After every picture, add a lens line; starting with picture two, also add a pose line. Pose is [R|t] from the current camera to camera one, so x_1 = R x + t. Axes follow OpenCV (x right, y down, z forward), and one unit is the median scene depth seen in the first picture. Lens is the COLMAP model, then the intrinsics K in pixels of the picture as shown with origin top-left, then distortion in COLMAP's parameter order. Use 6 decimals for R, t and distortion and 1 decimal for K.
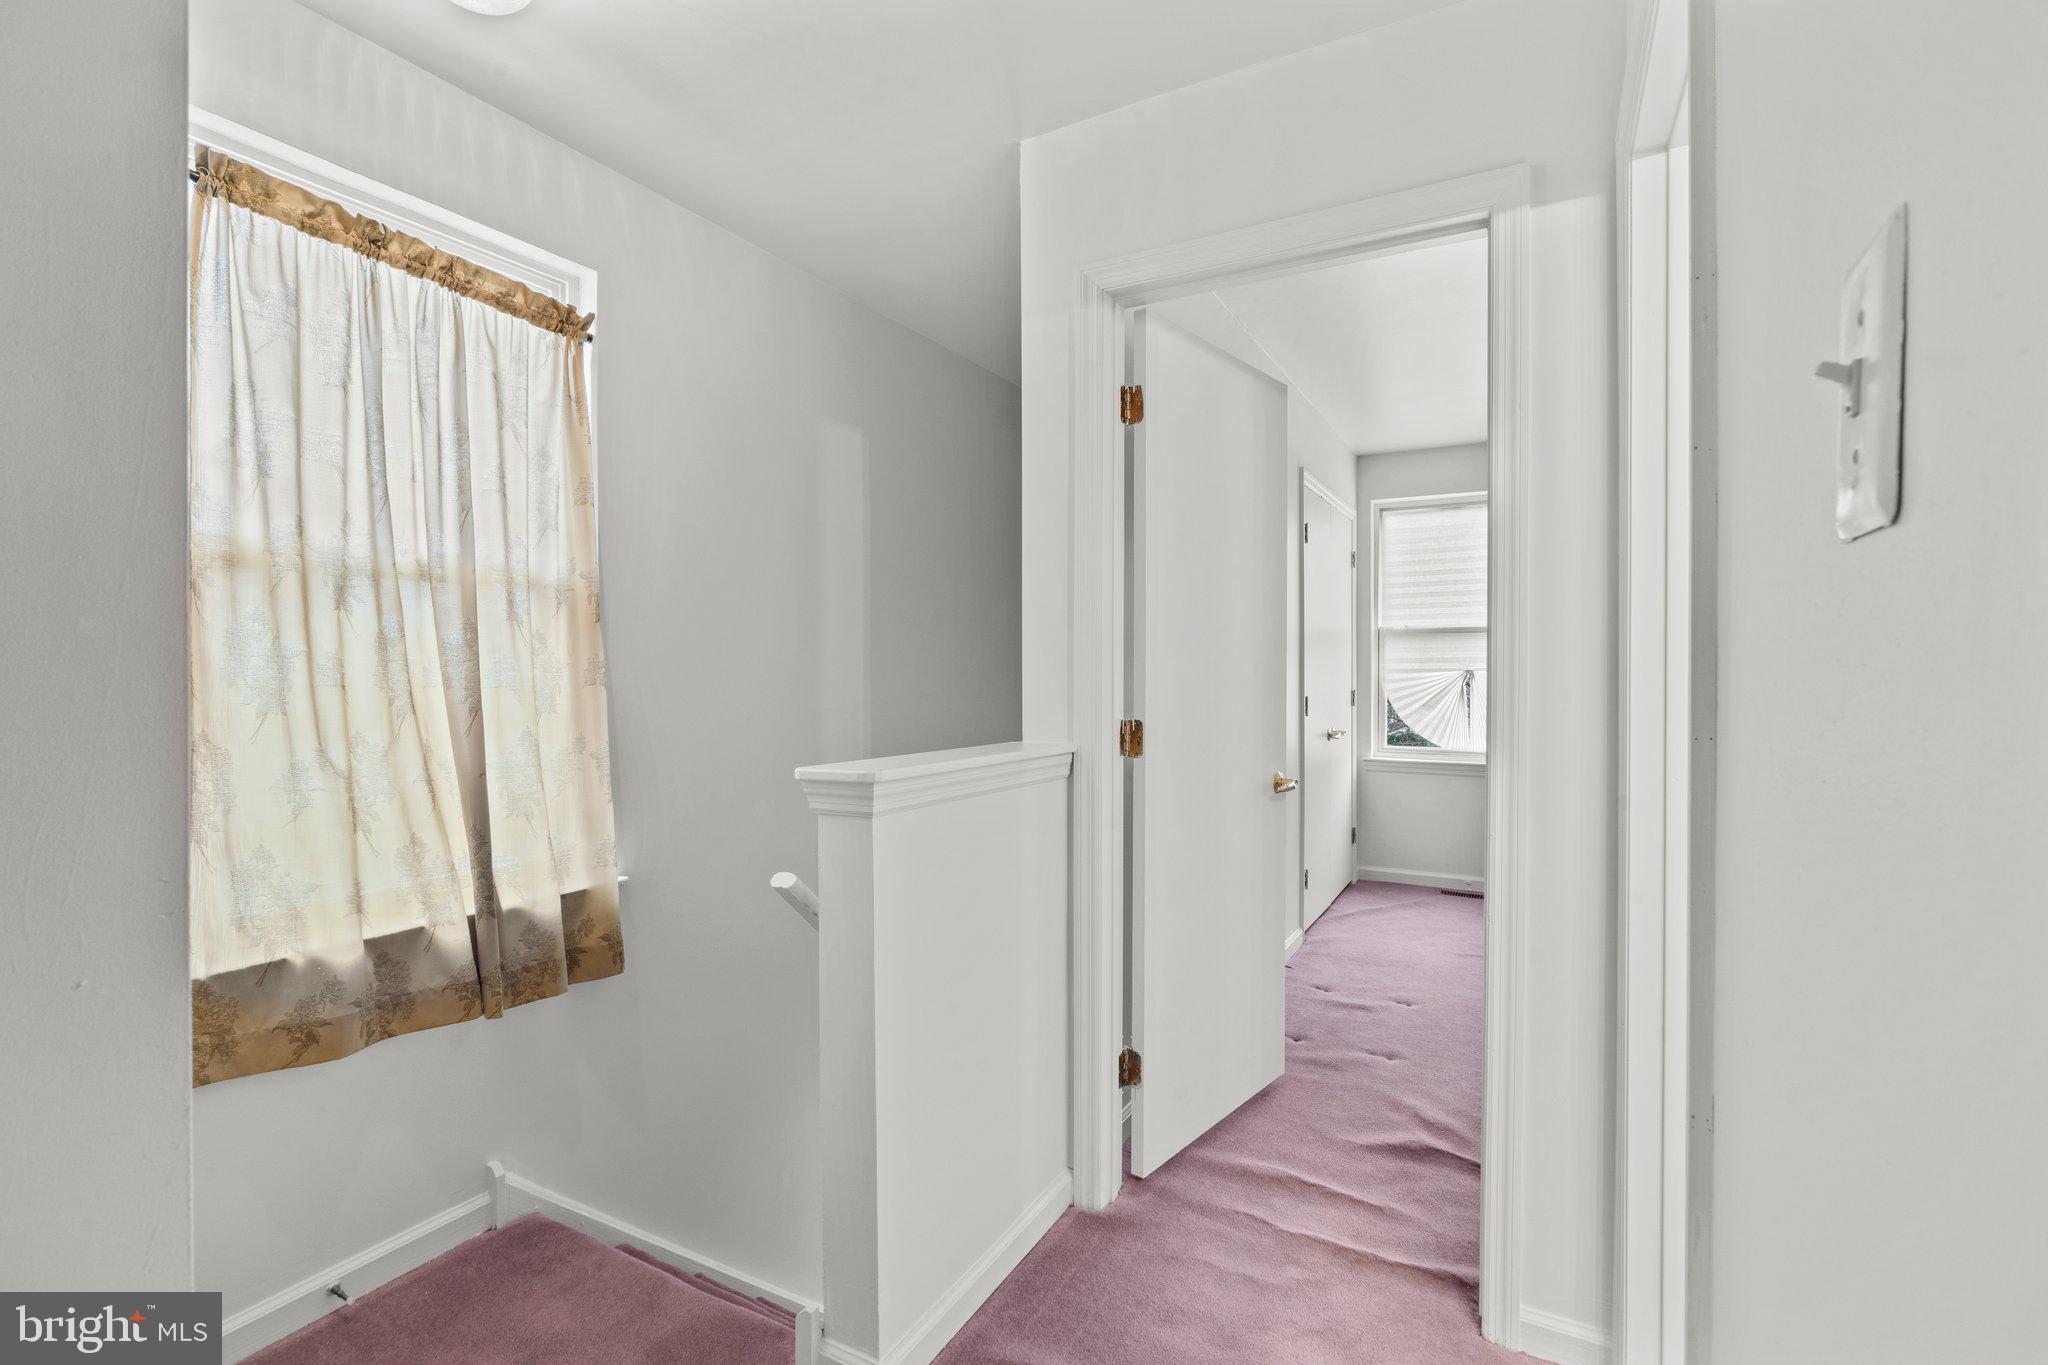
lens RADIAL K [[920.5, 0, 1032.2], [0, 920.5, 683.8], [0, 0, 1]] dist [-0.012167, 0.004854]
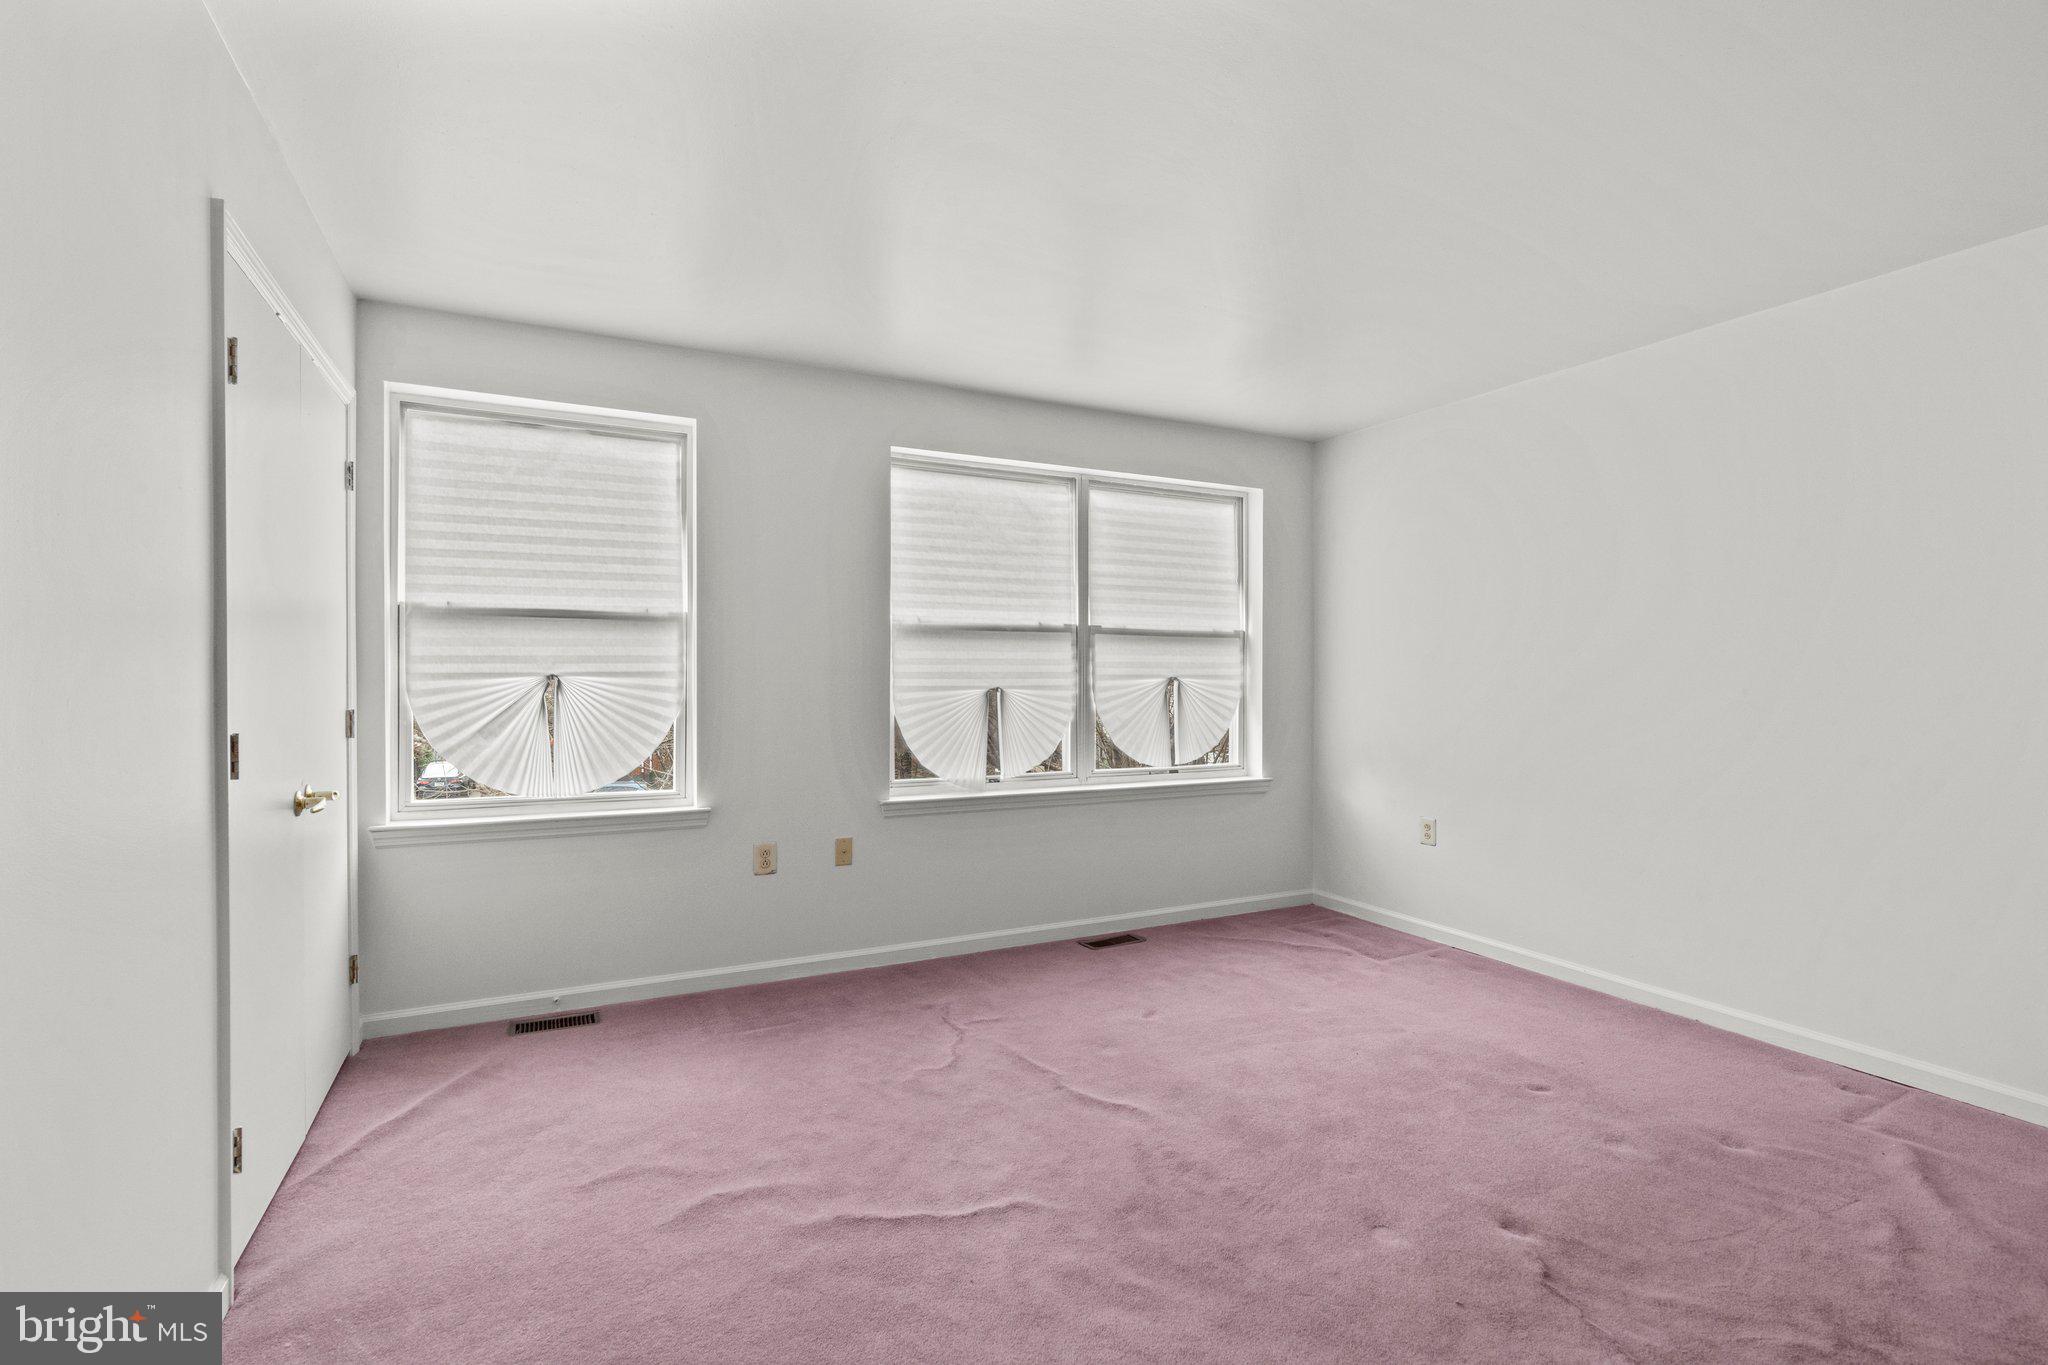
lens RADIAL K [[920.5, 0, 1006.5], [0, 920.5, 679.2], [0, 0, 1]] dist [-0.012167, 0.004854]
pose [[0.566999, -0.001117, 0.823718, 0.115733], [0.011725, 0.999909, -0.006715, -0.003646], [-0.823635, 0.013466, 0.566961, 0.352056]]
